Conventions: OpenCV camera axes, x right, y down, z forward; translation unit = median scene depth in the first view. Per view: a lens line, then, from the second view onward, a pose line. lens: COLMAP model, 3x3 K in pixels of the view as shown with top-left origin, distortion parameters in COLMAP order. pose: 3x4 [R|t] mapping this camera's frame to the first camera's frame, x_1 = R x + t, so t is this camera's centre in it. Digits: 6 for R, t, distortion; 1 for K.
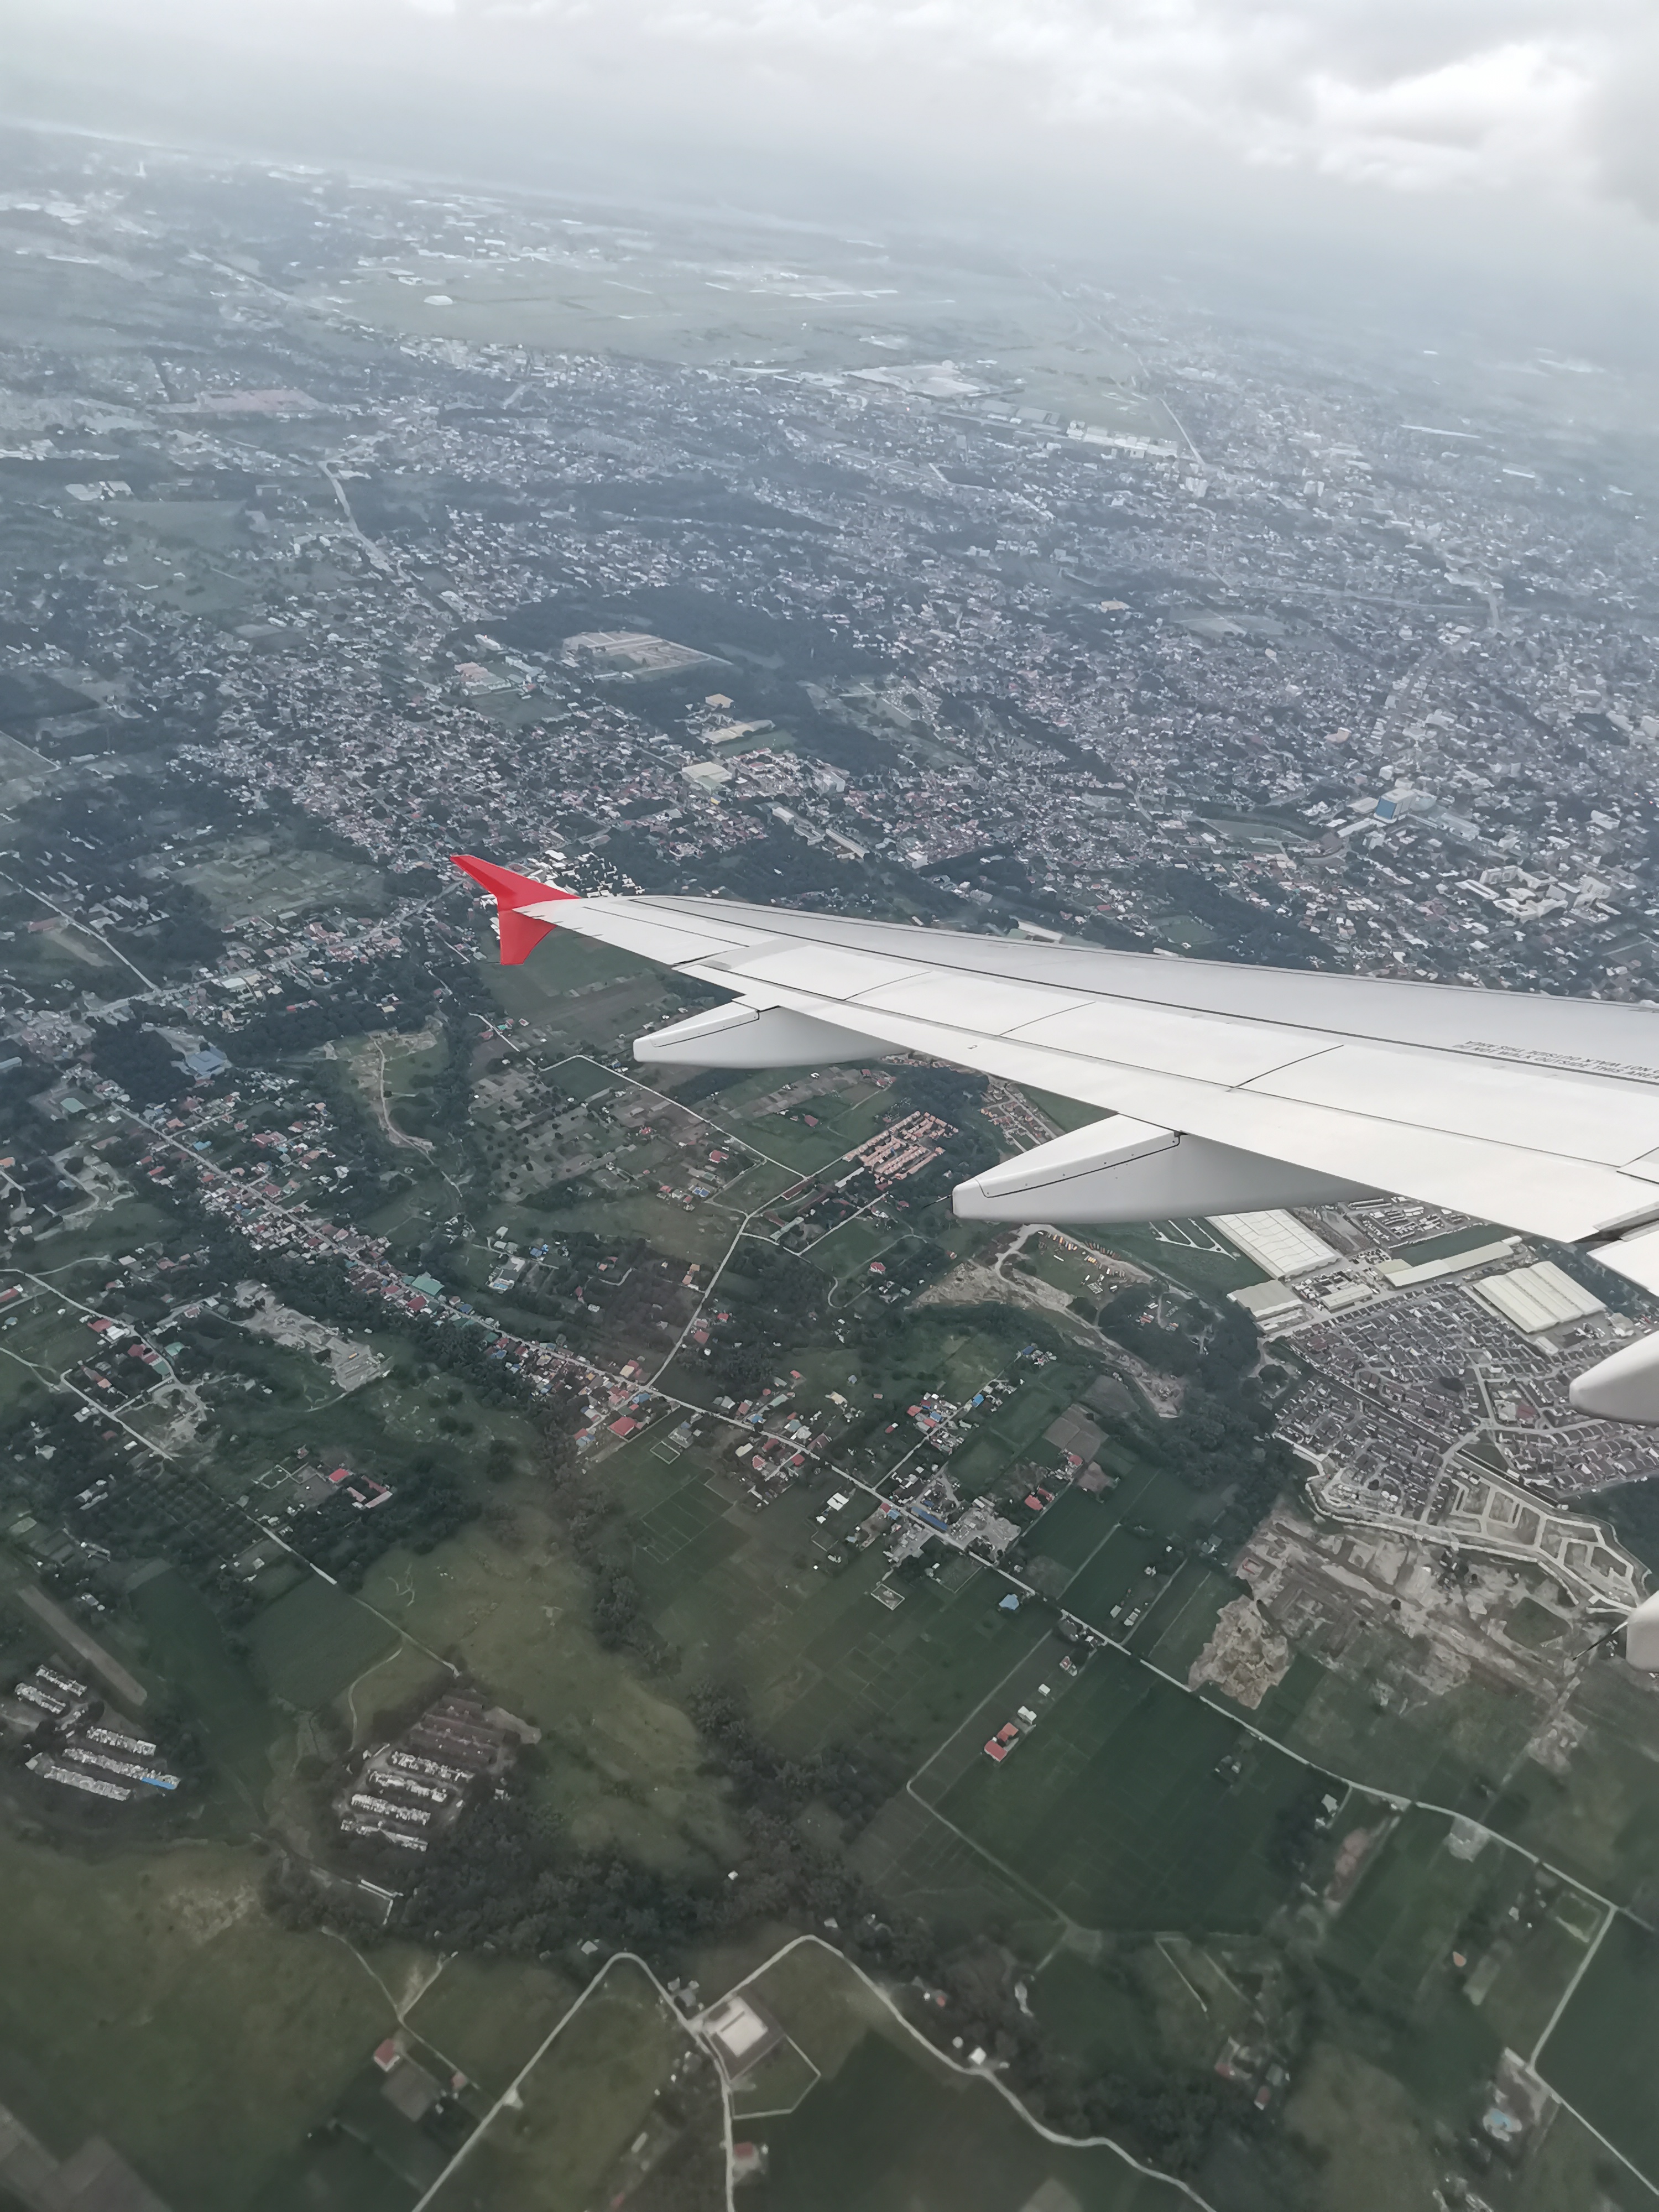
lens RADIAL K [[1569.8, 0, 841.1], [0, 1569.8, 1079.4], [0, 0, 1]] dist [0.010429, -0.086390]
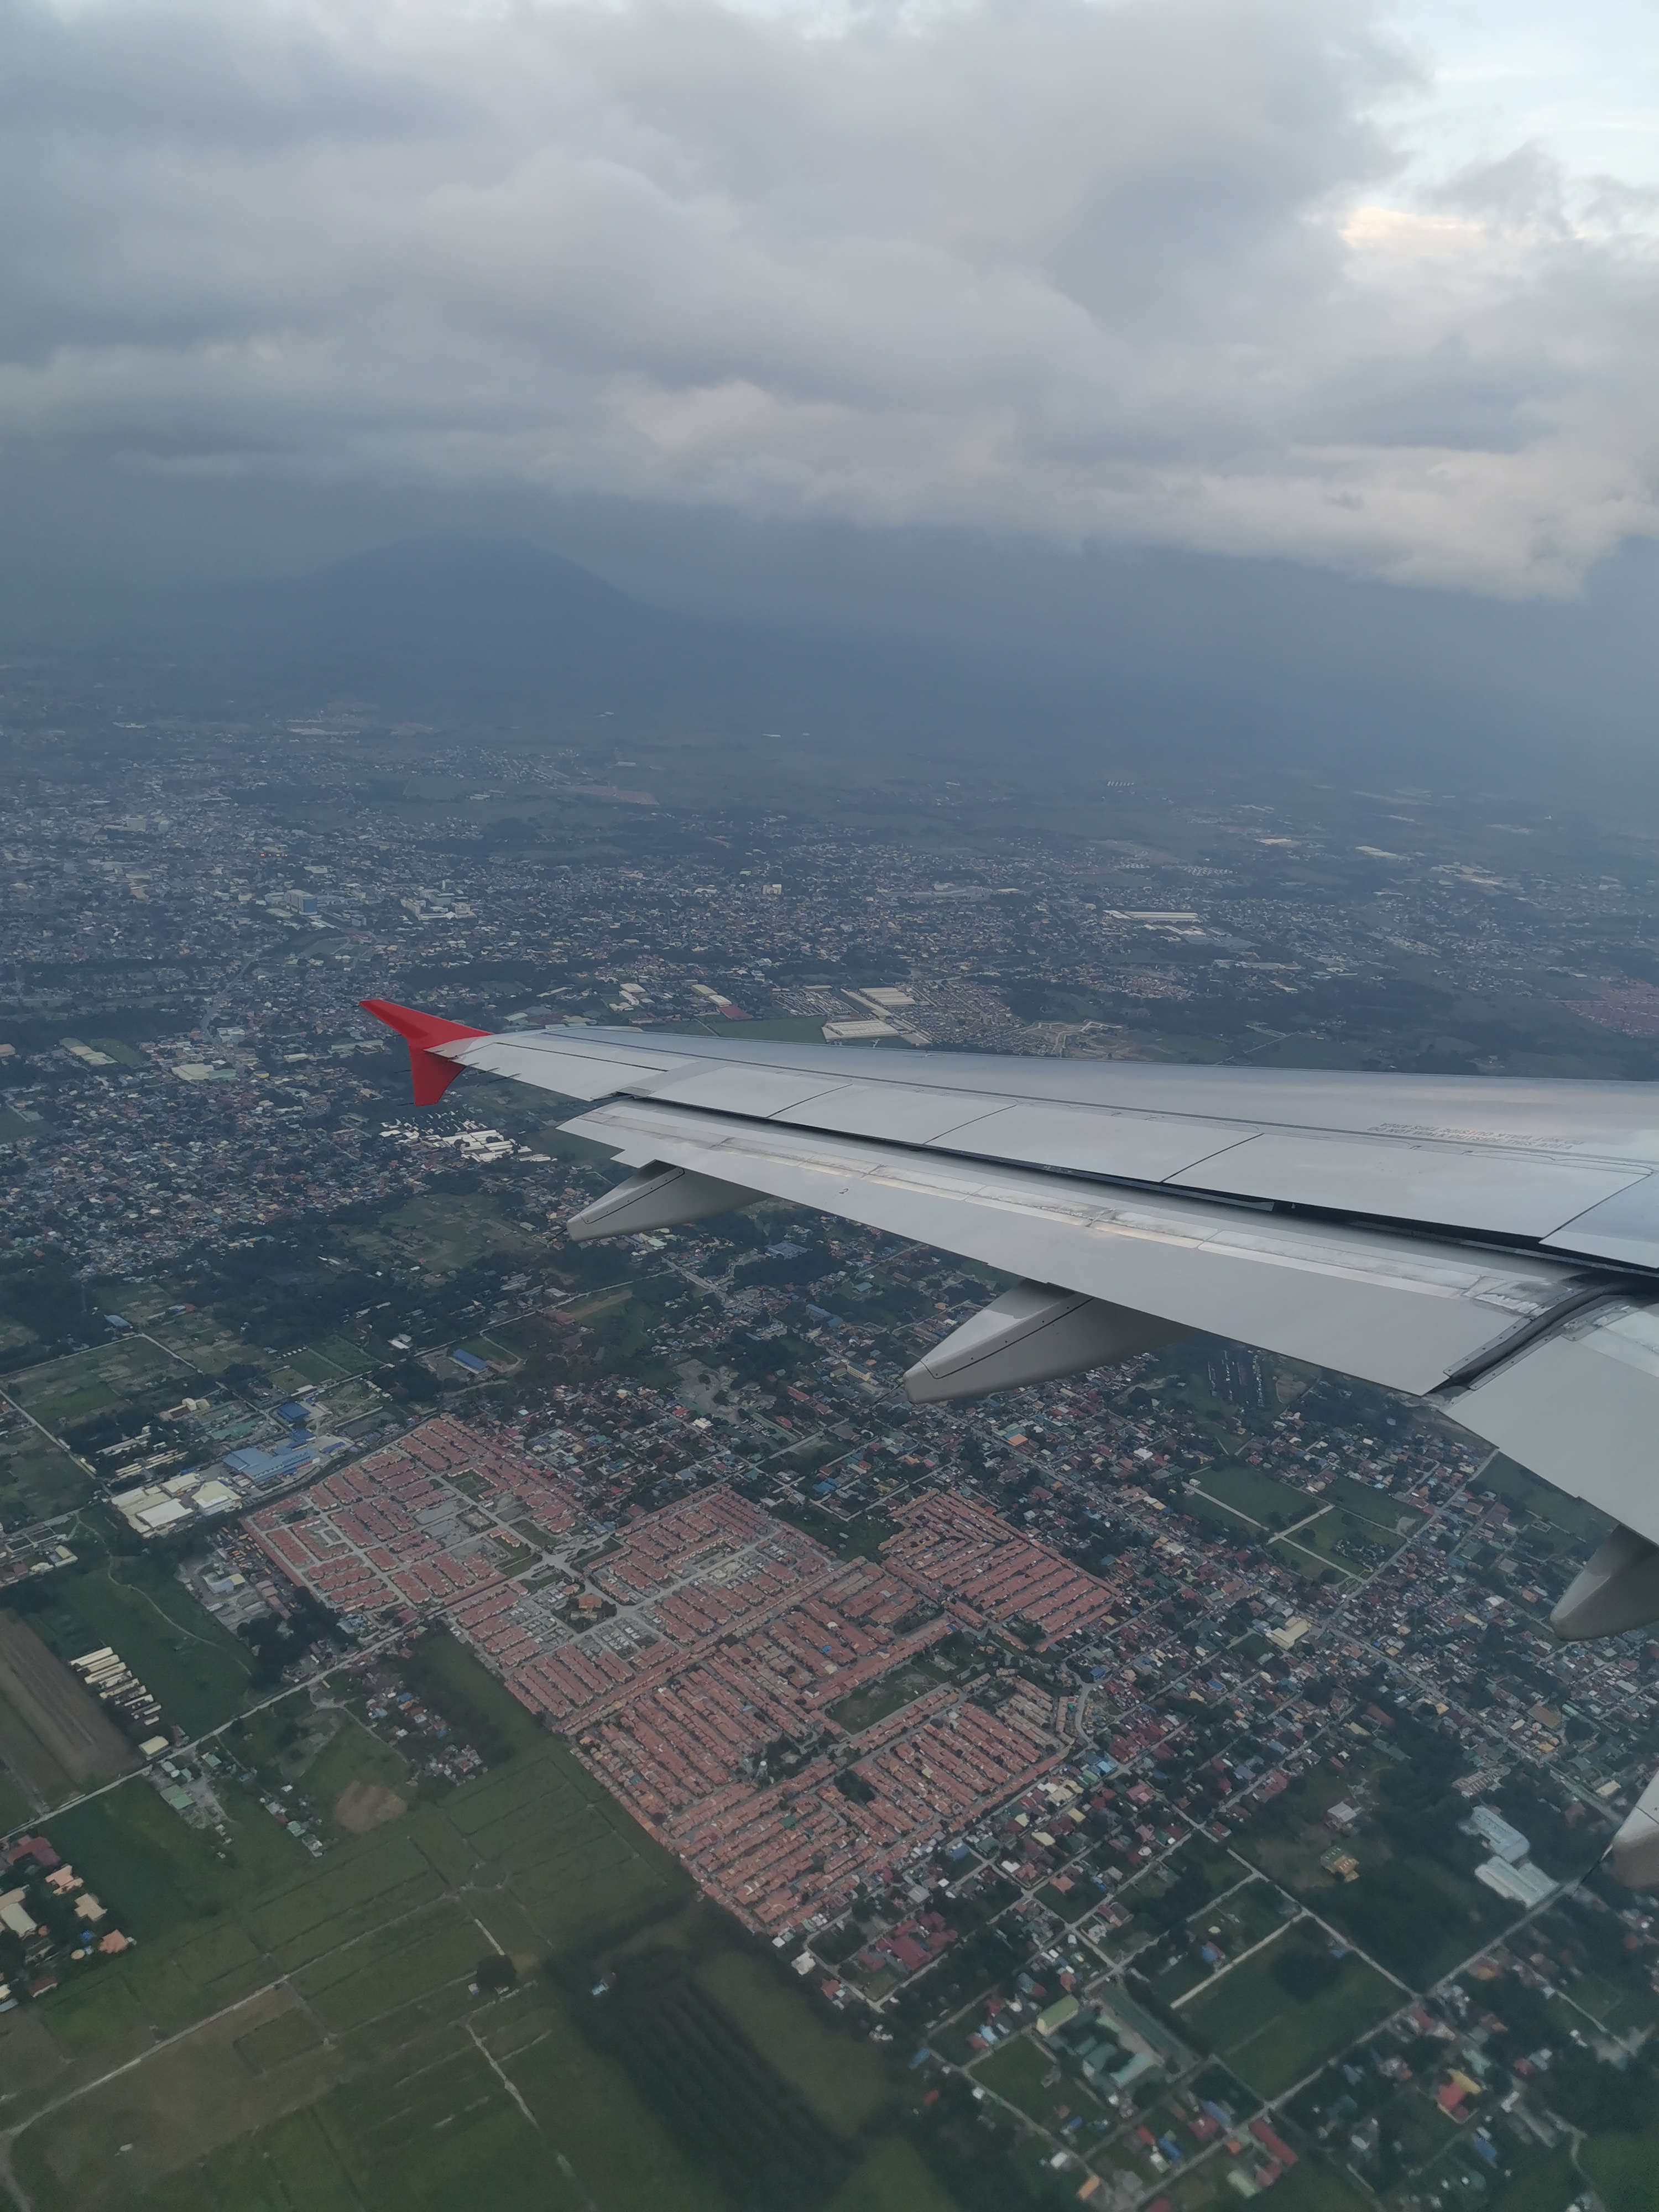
lens RADIAL K [[1654.6, 0, 786.3], [0, 1654.6, 1057.7], [0, 0, 1]] dist [0.013232, -0.096963]
pose [[0.088180, -0.418413, 0.903966, -1.023873], [0.487043, 0.809736, 0.327287, -0.374724], [-0.868915, 0.411410, 0.275188, 0.399135]]
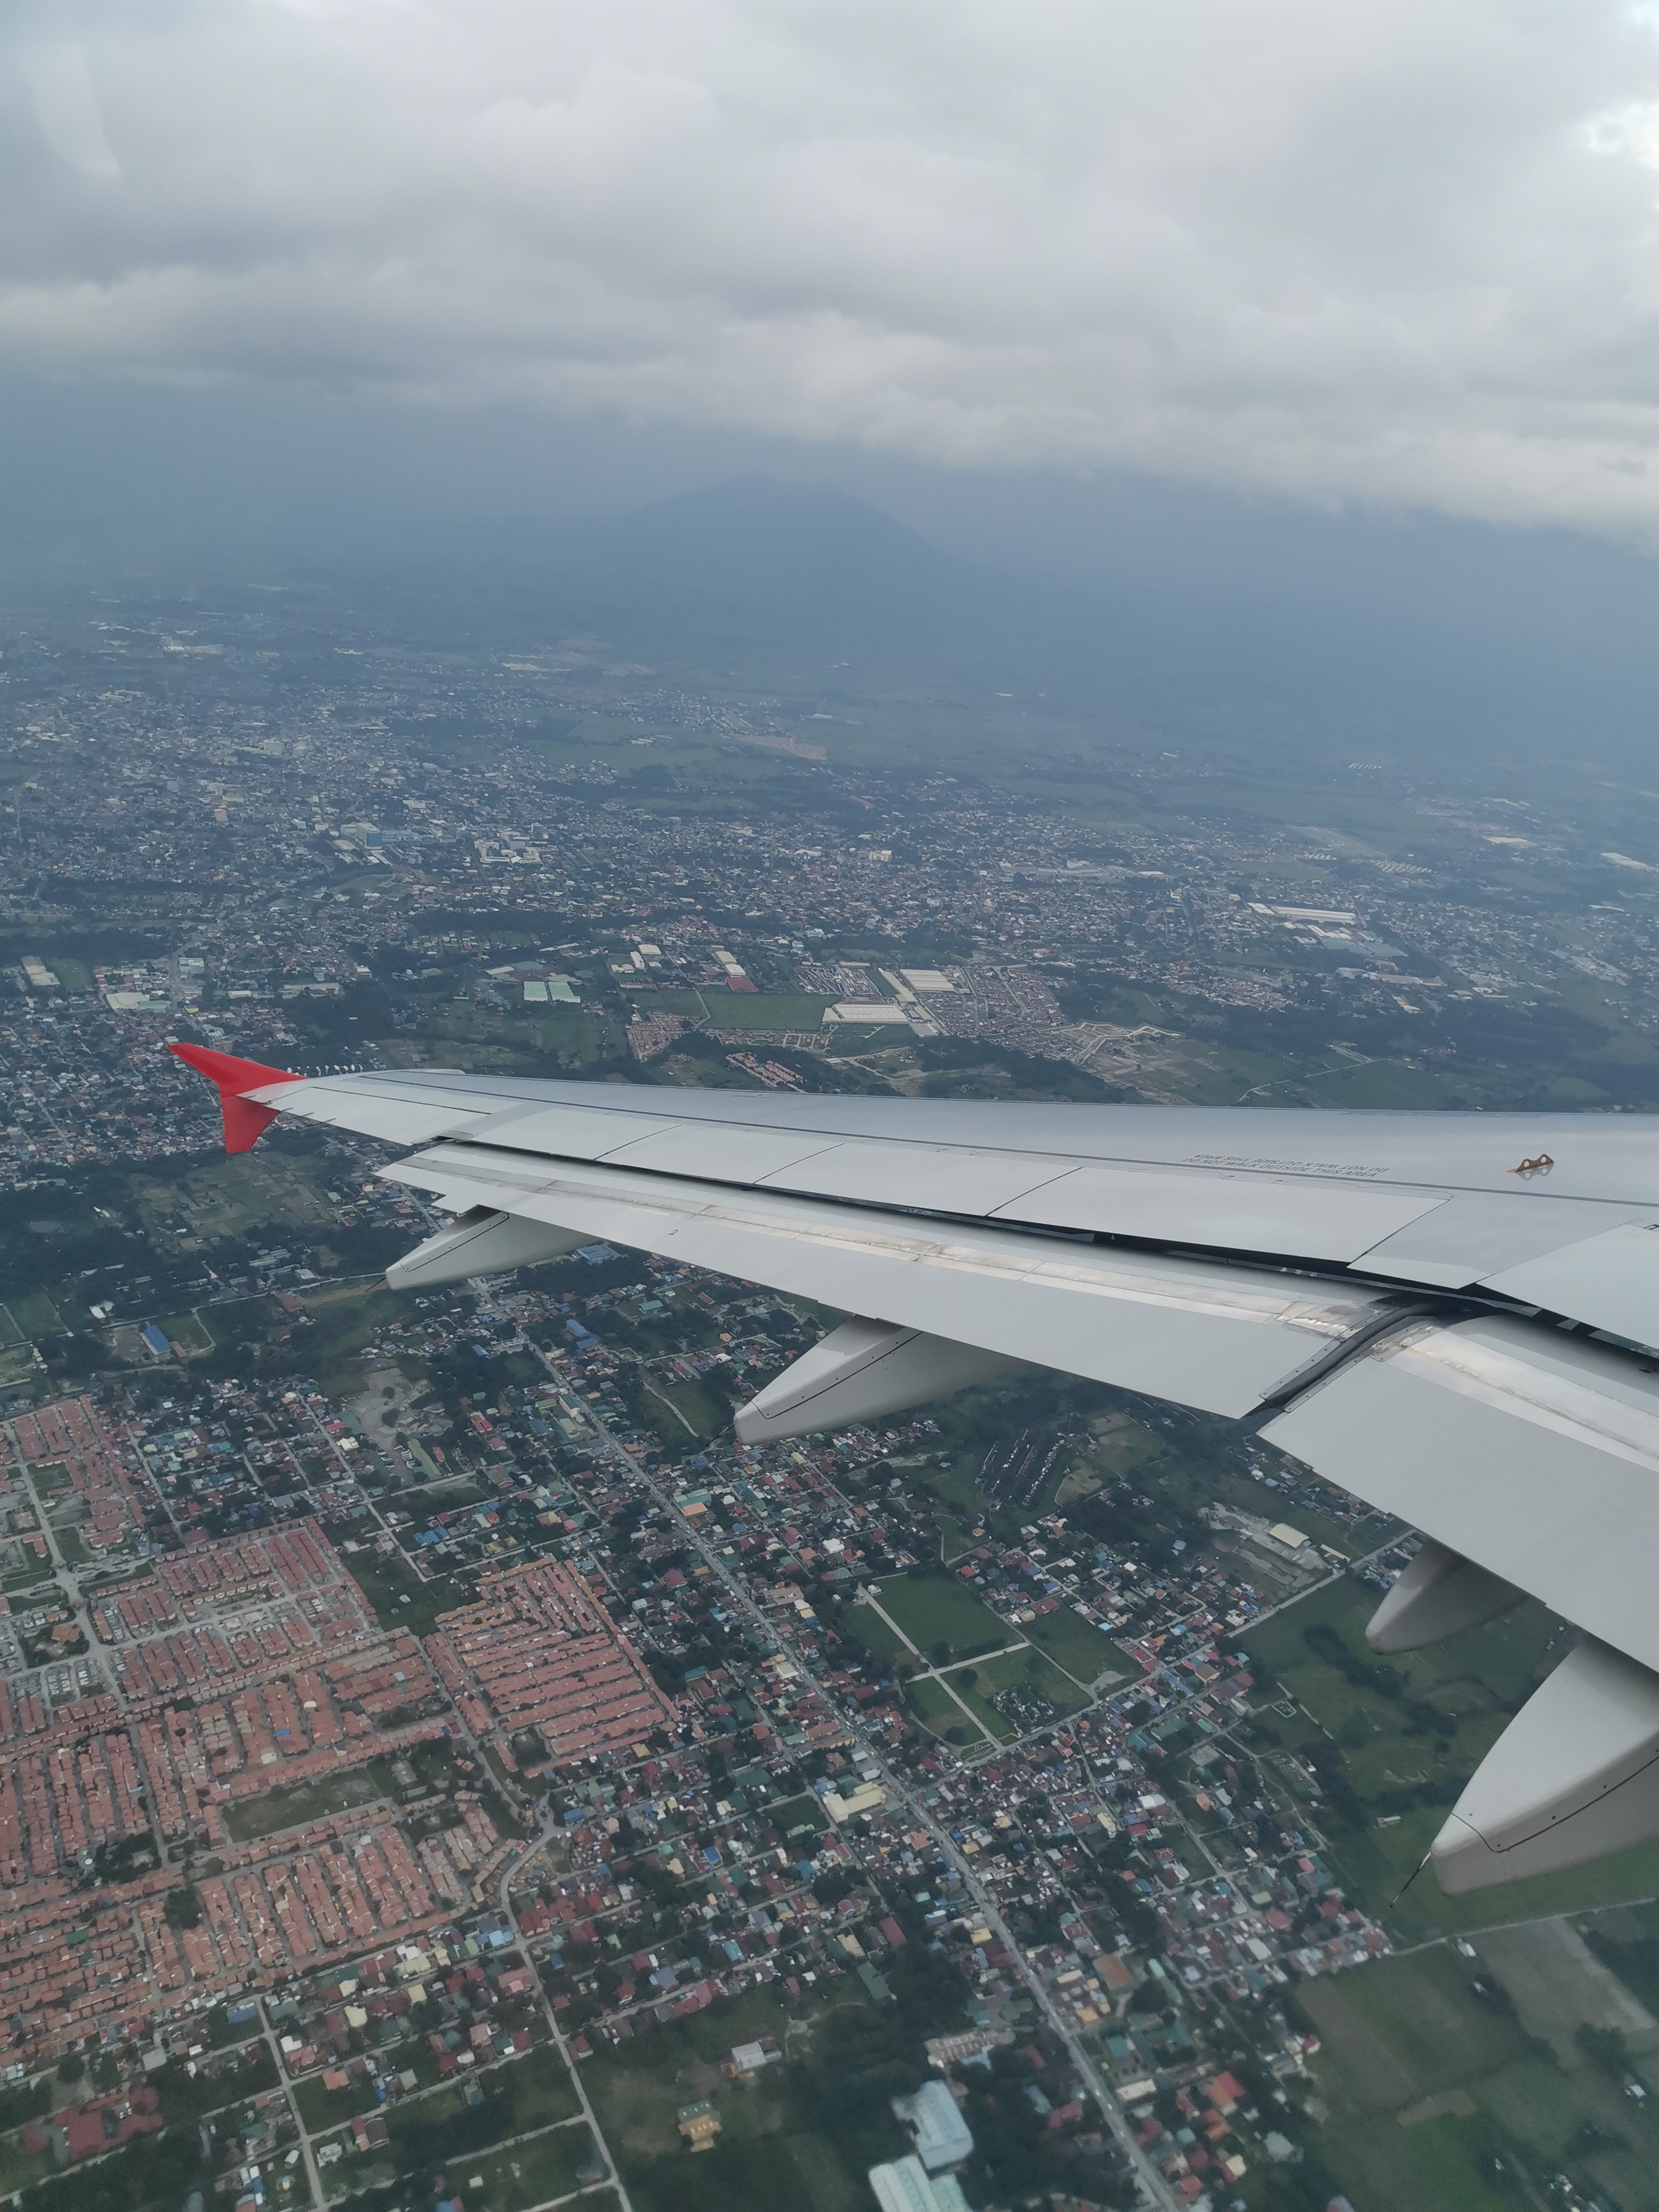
lens RADIAL K [[1654.6, 0, 786.3], [0, 1654.6, 1057.7], [0, 0, 1]] dist [0.013232, -0.096963]
pose [[0.288290, -0.424933, 0.858091, -0.892418], [0.467738, 0.844443, 0.261030, -0.250638], [-0.835530, 0.326109, 0.442202, 0.223413]]
